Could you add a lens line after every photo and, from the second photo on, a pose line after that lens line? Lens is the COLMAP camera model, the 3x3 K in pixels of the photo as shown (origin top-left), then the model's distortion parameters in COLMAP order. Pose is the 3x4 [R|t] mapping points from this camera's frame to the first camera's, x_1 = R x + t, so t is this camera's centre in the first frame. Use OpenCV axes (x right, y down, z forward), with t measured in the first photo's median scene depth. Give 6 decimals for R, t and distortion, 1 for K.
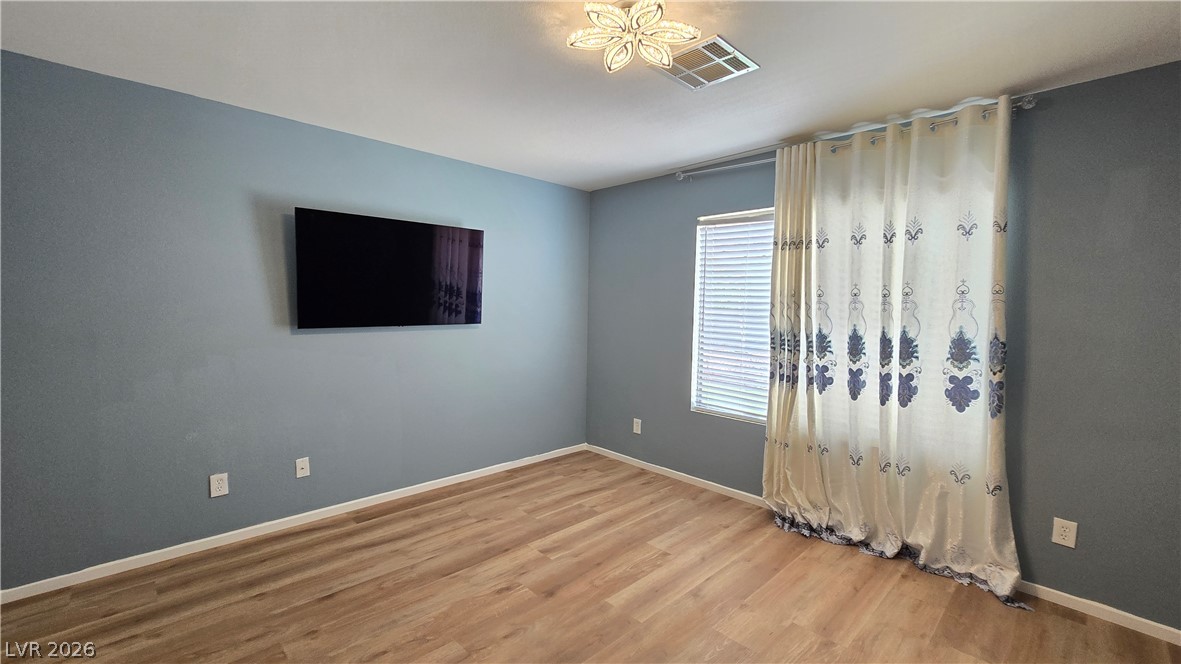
lens RADIAL K [[481.6, 0, 590.6], [0, 481.6, 340.7], [0, 0, 1]] dist [-0.001928, -0.000175]
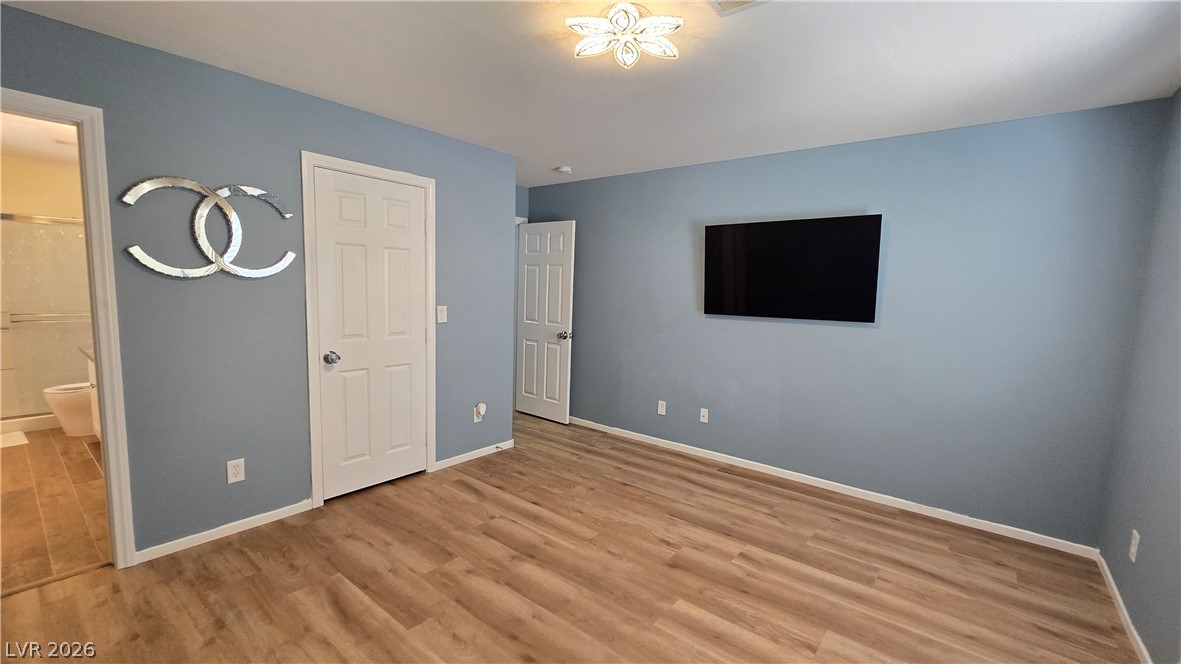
lens RADIAL K [[486.0, 0, 619.7], [0, 486.0, 333.9], [0, 0, 1]] dist [-0.000747, -0.000106]
pose [[0.164224, 0.078270, -0.983313, 0.751343], [-0.106300, 0.992446, 0.061244, -0.028422], [0.980679, 0.094469, 0.171304, 0.539184]]
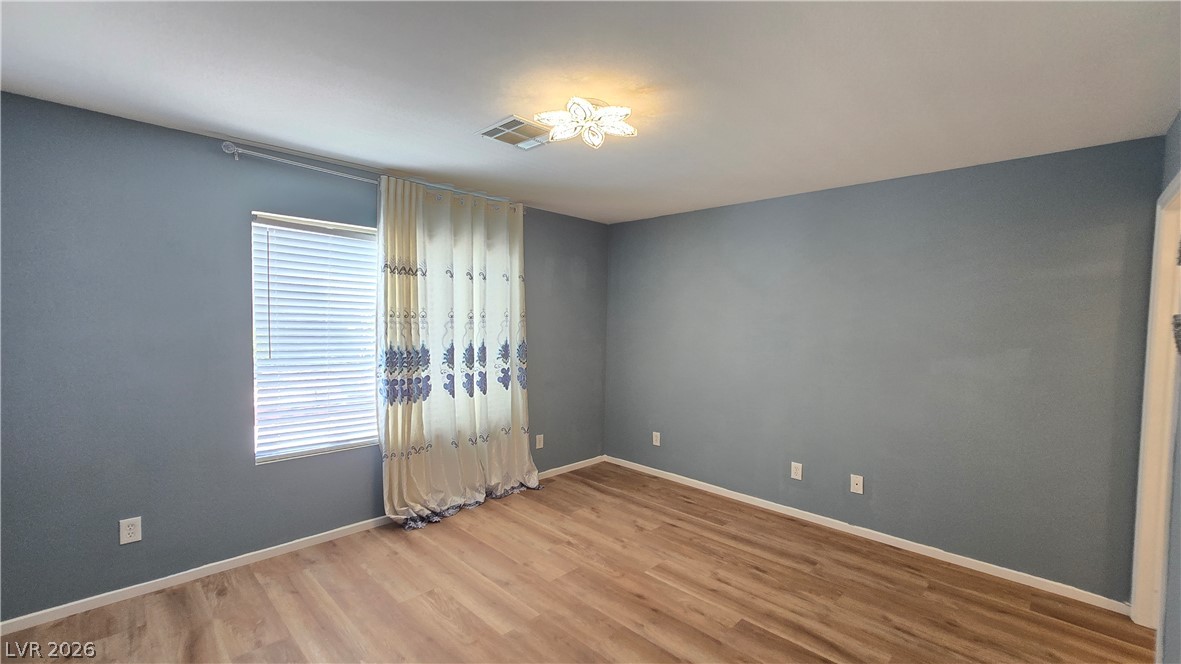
lens RADIAL K [[481.6, 0, 590.6], [0, 481.6, 340.7], [0, 0, 1]] dist [-0.001928, -0.000175]
pose [[-0.014395, -0.058476, 0.998185, -0.738852], [0.061367, 0.996355, 0.059254, -0.083896], [-0.998011, 0.062109, -0.010754, 0.643760]]
